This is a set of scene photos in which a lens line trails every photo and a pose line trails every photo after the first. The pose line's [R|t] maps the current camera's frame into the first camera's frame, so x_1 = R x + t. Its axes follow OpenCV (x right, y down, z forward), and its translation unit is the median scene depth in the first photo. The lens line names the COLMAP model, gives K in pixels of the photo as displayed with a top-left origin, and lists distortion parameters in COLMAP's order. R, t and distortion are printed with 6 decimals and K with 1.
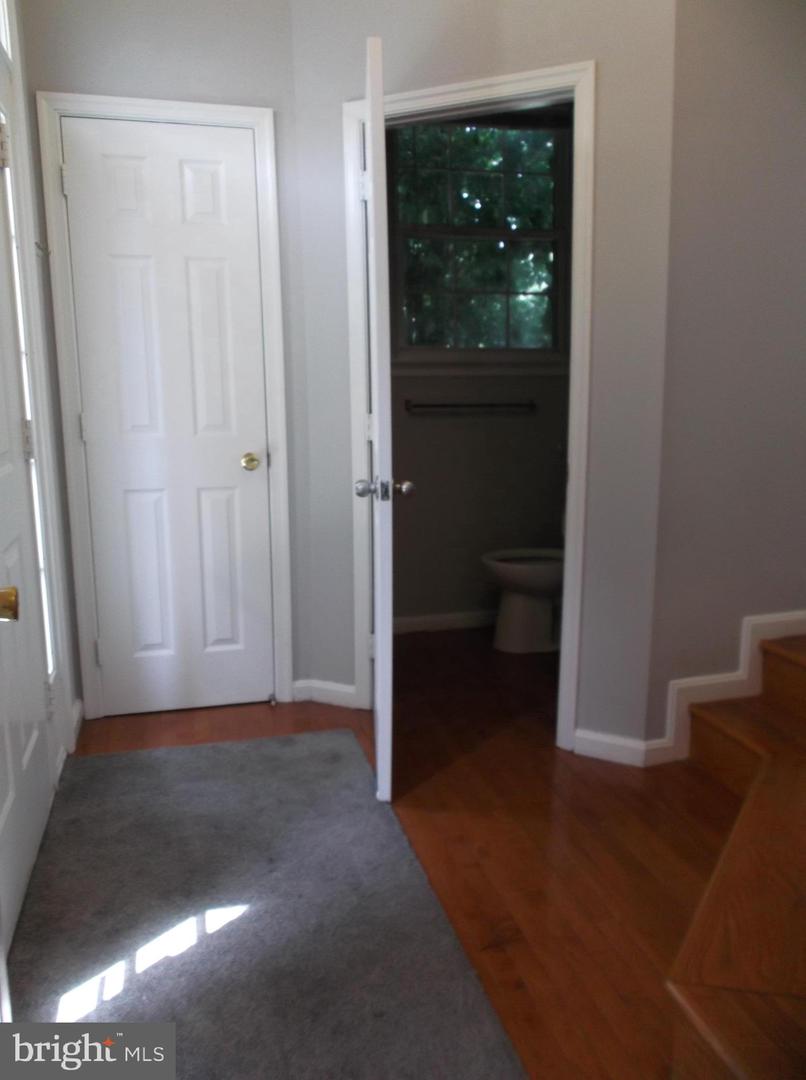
lens RADIAL K [[854.7, 0, 403.0], [0, 854.7, 540.0], [0, 0, 1]] dist [0.000792, -0.014438]
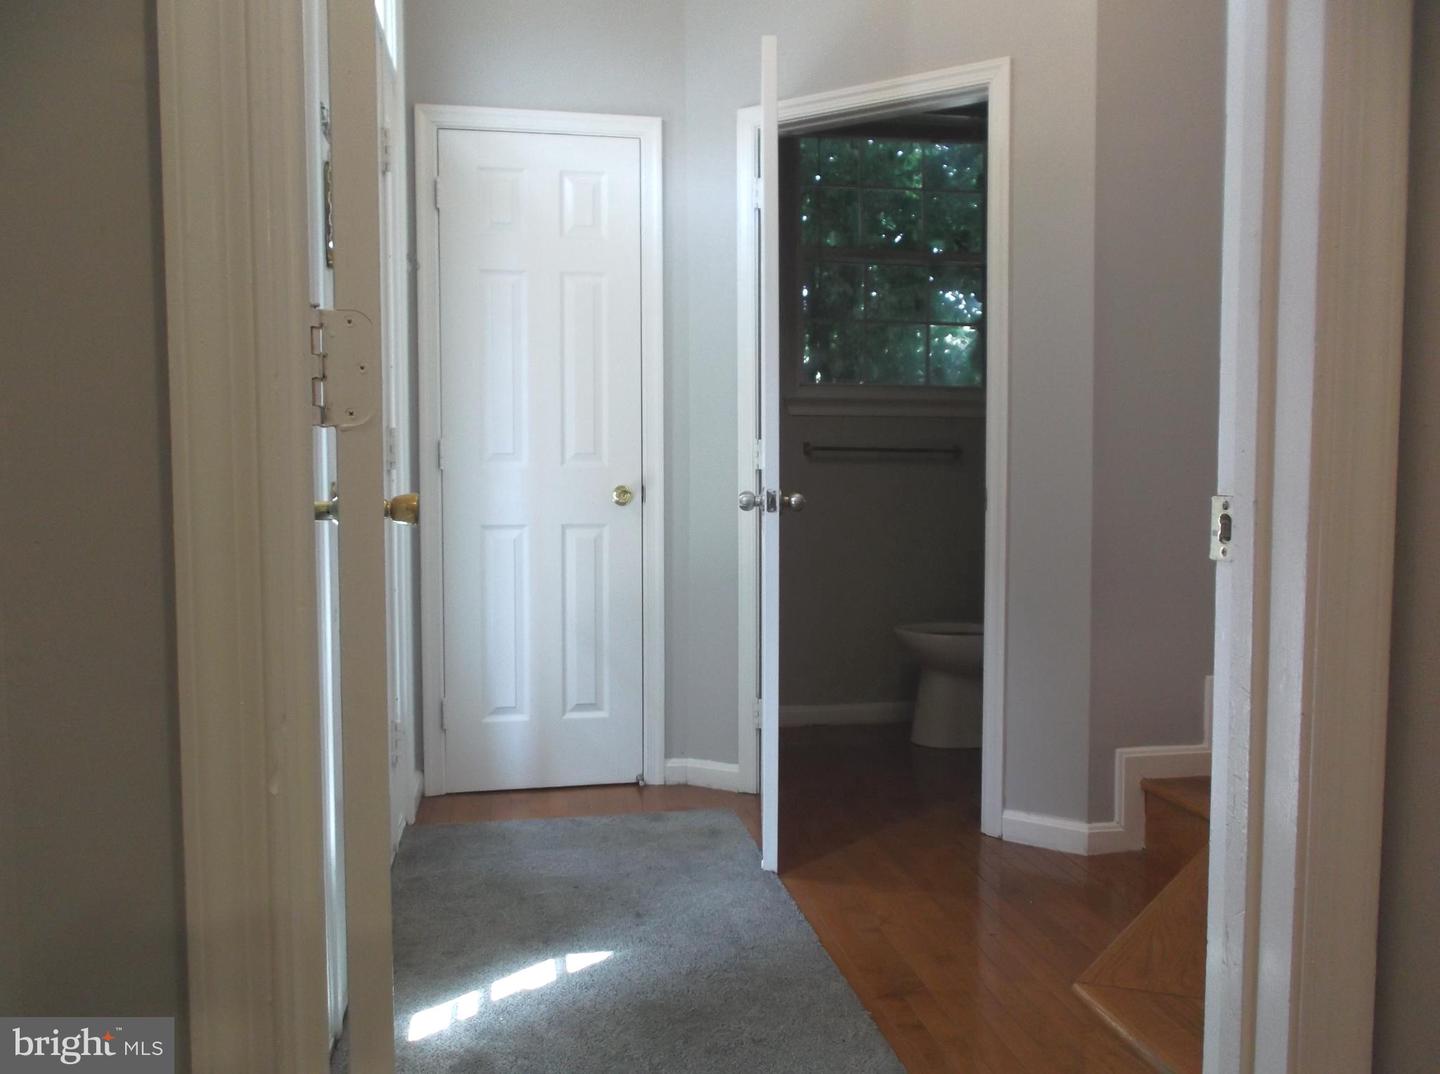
lens RADIAL K [[1140.6, 0, 698.9], [0, 1140.6, 524.1], [0, 0, 1]] dist [-0.017979, -0.003543]
pose [[0.995265, 0.003935, -0.097117, 0.014259], [-0.017695, 0.989819, -0.141230, 0.108458], [0.095572, 0.142280, 0.985202, -0.153815]]
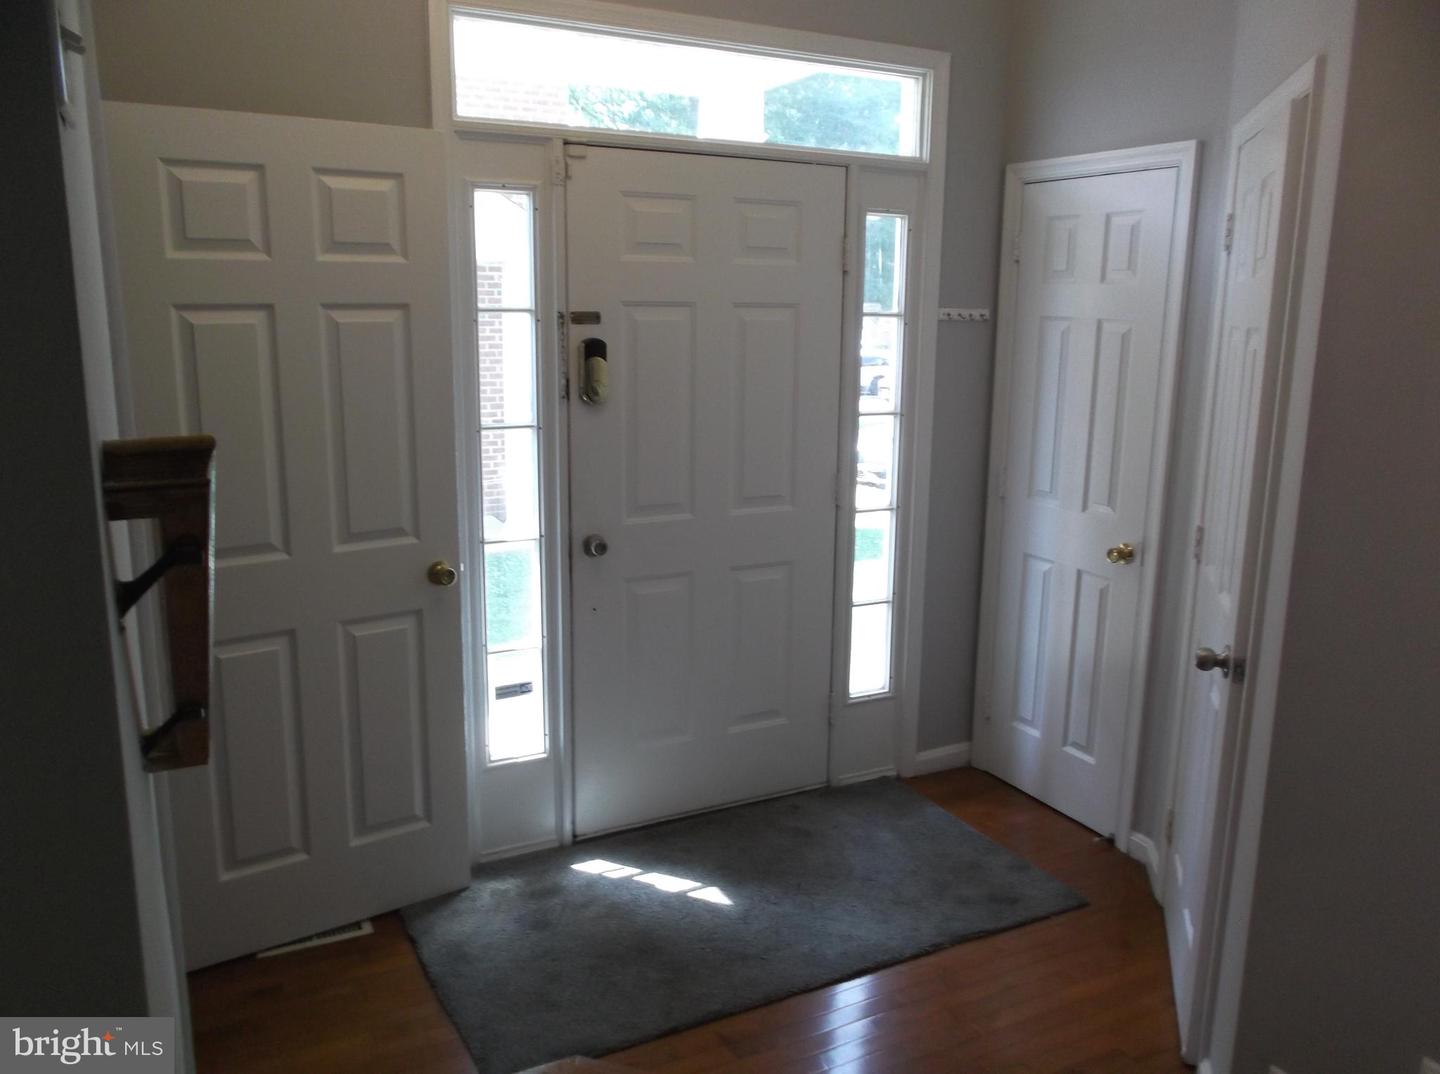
lens RADIAL K [[1139.5, 0, 720.0], [0, 1139.5, 537.0], [0, 0, 1]] dist [0.000792, -0.014438]
pose [[0.232590, 0.203811, -0.950980, 0.869247], [-0.204497, 0.966186, 0.157054, -0.222265], [0.950833, 0.157943, 0.266404, 0.346081]]
